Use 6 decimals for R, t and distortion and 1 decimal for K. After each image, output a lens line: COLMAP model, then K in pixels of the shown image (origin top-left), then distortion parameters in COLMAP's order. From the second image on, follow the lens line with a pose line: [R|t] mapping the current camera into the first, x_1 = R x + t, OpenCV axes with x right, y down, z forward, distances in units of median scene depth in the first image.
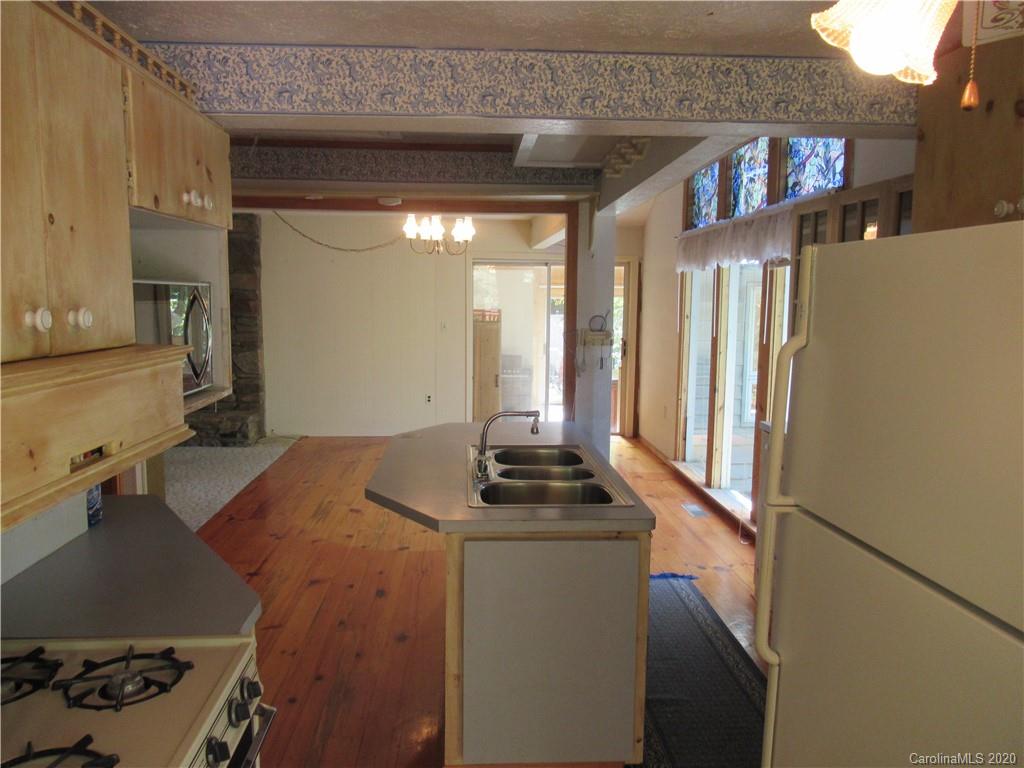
lens RADIAL K [[758.7, 0, 513.6], [0, 758.7, 389.6], [0, 0, 1]] dist [-0.008709, -0.000776]
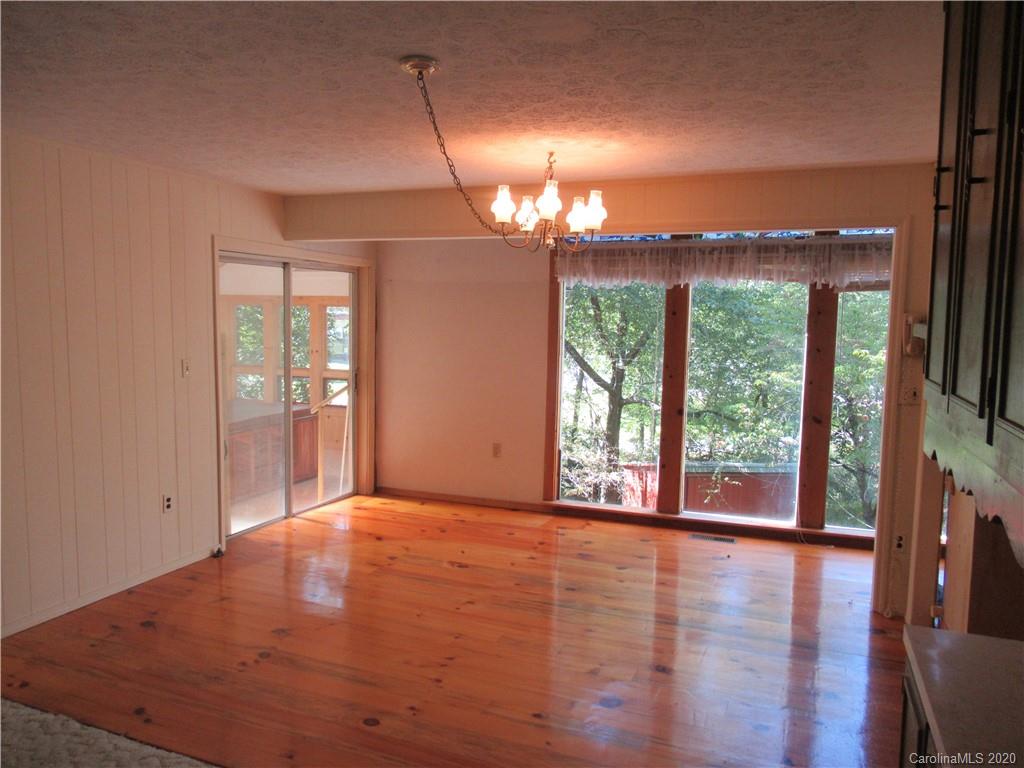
lens RADIAL K [[758.7, 0, 513.6], [0, 758.7, 389.6], [0, 0, 1]] dist [-0.008709, -0.000776]
pose [[0.421900, -0.093018, 0.901858, -0.687201], [0.104597, 0.993075, 0.053495, -0.100477], [-0.900589, 0.071762, 0.428708, 0.767418]]
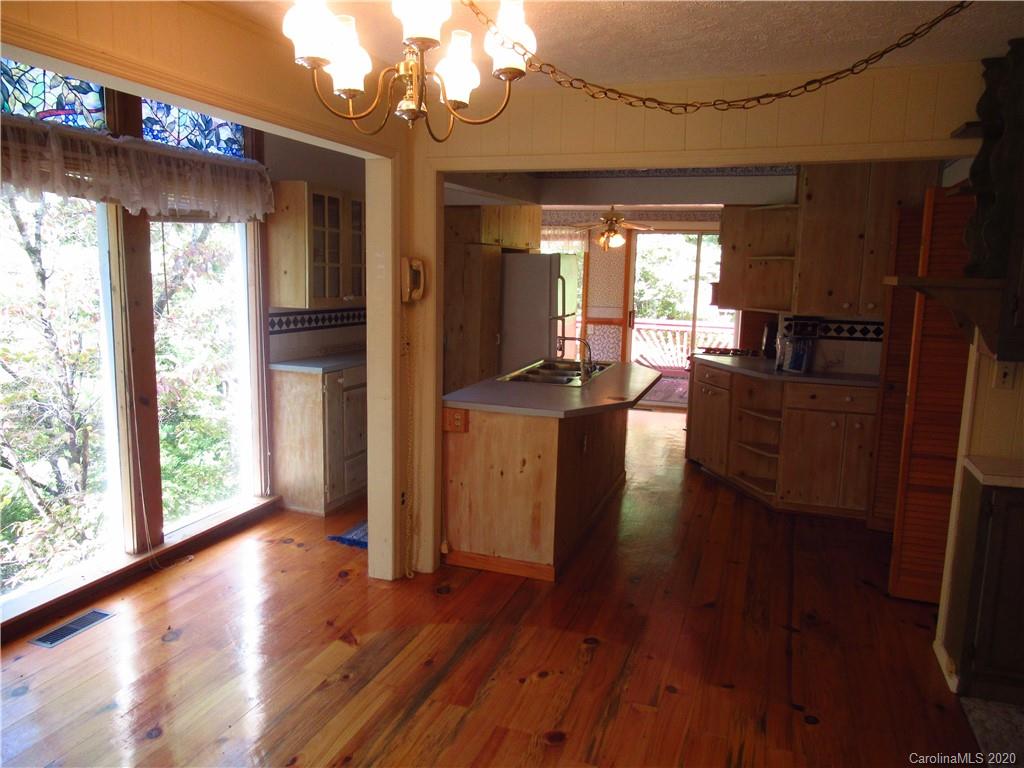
lens RADIAL K [[762.9, 0, 508.1], [0, 762.9, 386.4], [0, 0, 1]] dist [-0.009753, -0.002038]
pose [[-0.919380, -0.089988, 0.382939, -0.258397], [0.015735, 0.964290, 0.264380, -0.157475], [-0.393055, 0.249091, -0.885134, 1.280127]]
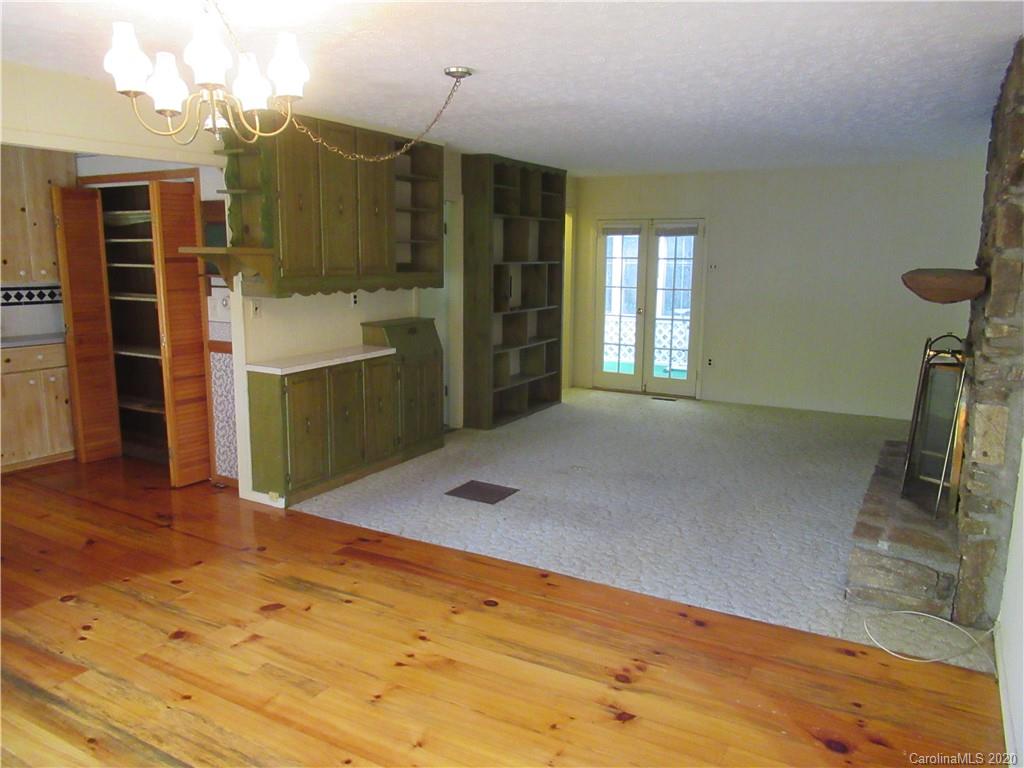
lens RADIAL K [[758.7, 0, 513.6], [0, 758.7, 389.6], [0, 0, 1]] dist [-0.008709, -0.000776]
pose [[-0.548913, 0.126516, -0.826250, 0.154329], [-0.122379, 0.965664, 0.229165, -0.161552], [0.826872, 0.226907, -0.514582, 1.358422]]
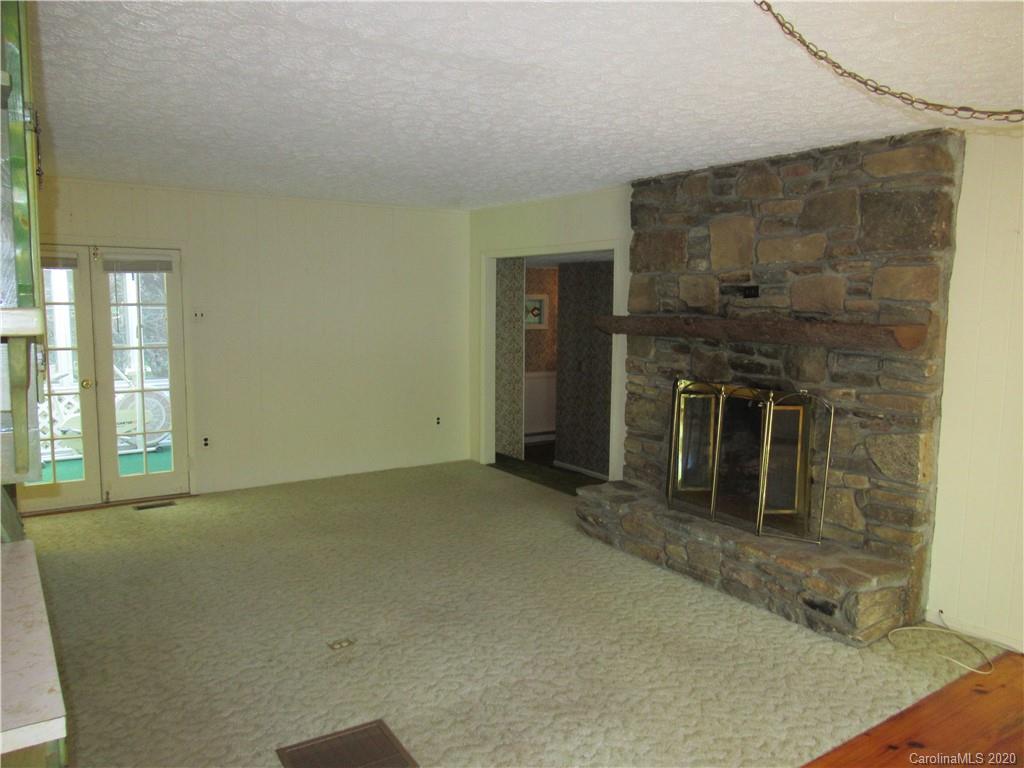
lens RADIAL K [[761.0, 0, 512.3], [0, 761.0, 391.2], [0, 0, 1]] dist [-0.009995, 0.003530]
pose [[0.512075, 0.093635, -0.853822, -0.105801], [-0.109382, 0.993056, 0.043303, -0.095643], [0.851948, 0.071218, 0.518761, 0.754810]]
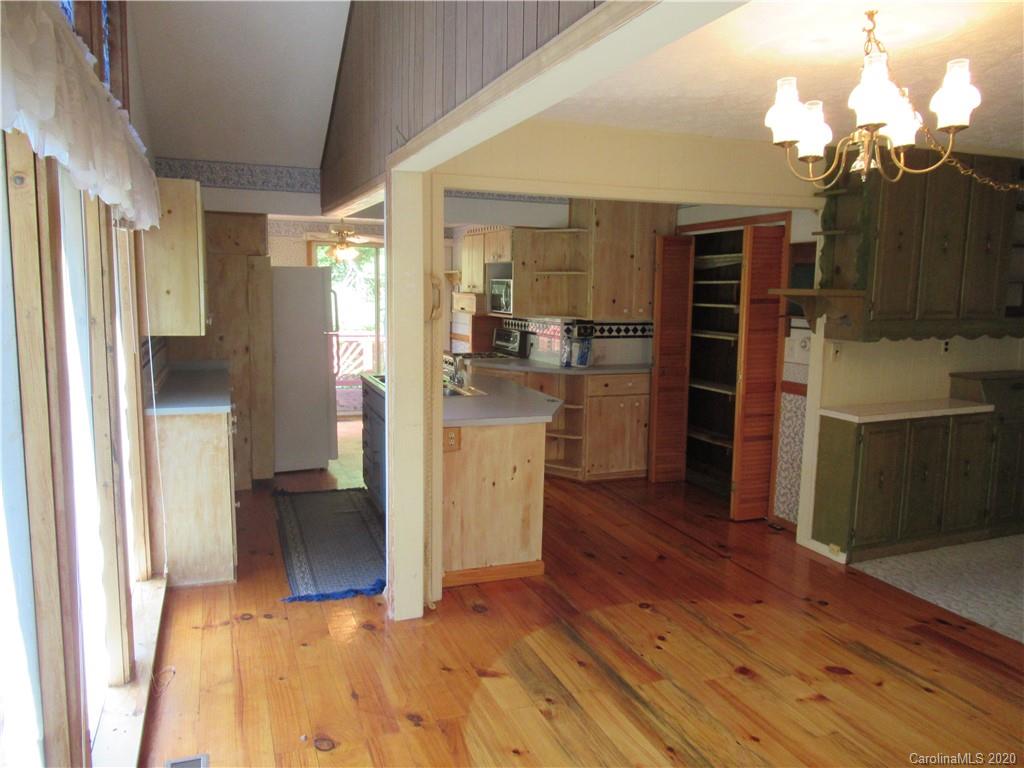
lens RADIAL K [[761.0, 0, 512.3], [0, 761.0, 391.2], [0, 0, 1]] dist [-0.009995, 0.003530]
pose [[-0.951843, 0.017164, -0.306106, 0.183977], [-0.061646, 0.967325, 0.245929, -0.158761], [0.300326, 0.252956, -0.919684, 1.325305]]
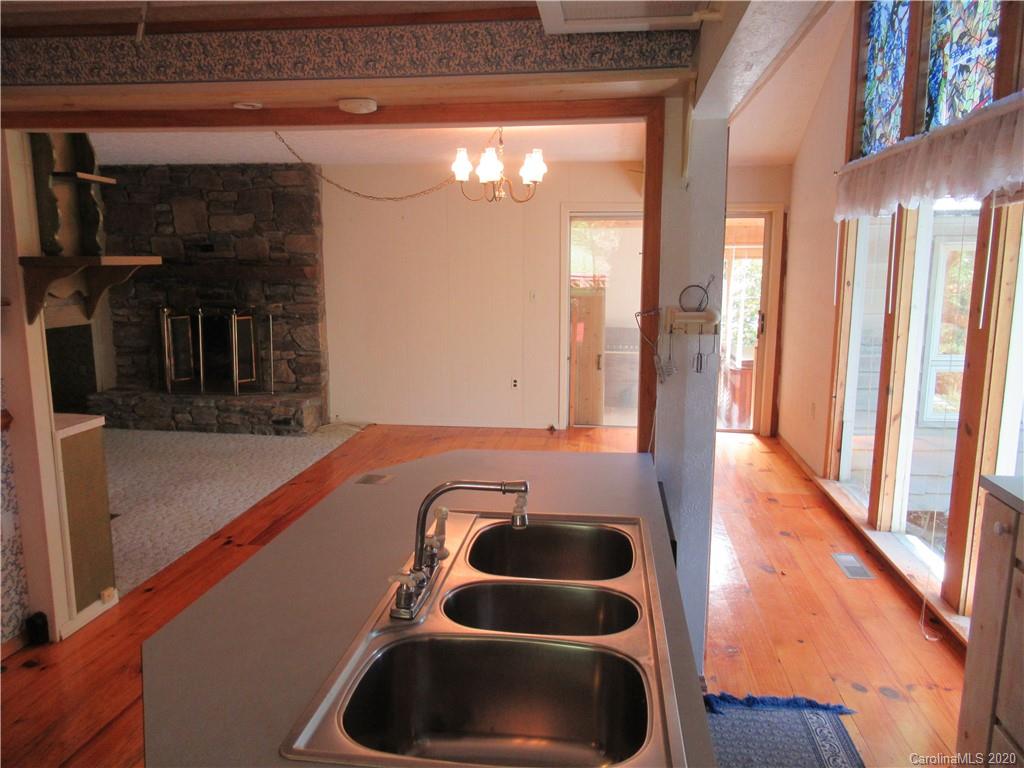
lens RADIAL K [[758.7, 0, 513.6], [0, 758.7, 389.6], [0, 0, 1]] dist [-0.008709, -0.000776]
pose [[0.982371, 0.022033, -0.185639, 0.058514], [-0.013494, 0.998797, 0.047139, -0.028064], [0.186455, -0.043803, 0.981487, 0.258278]]
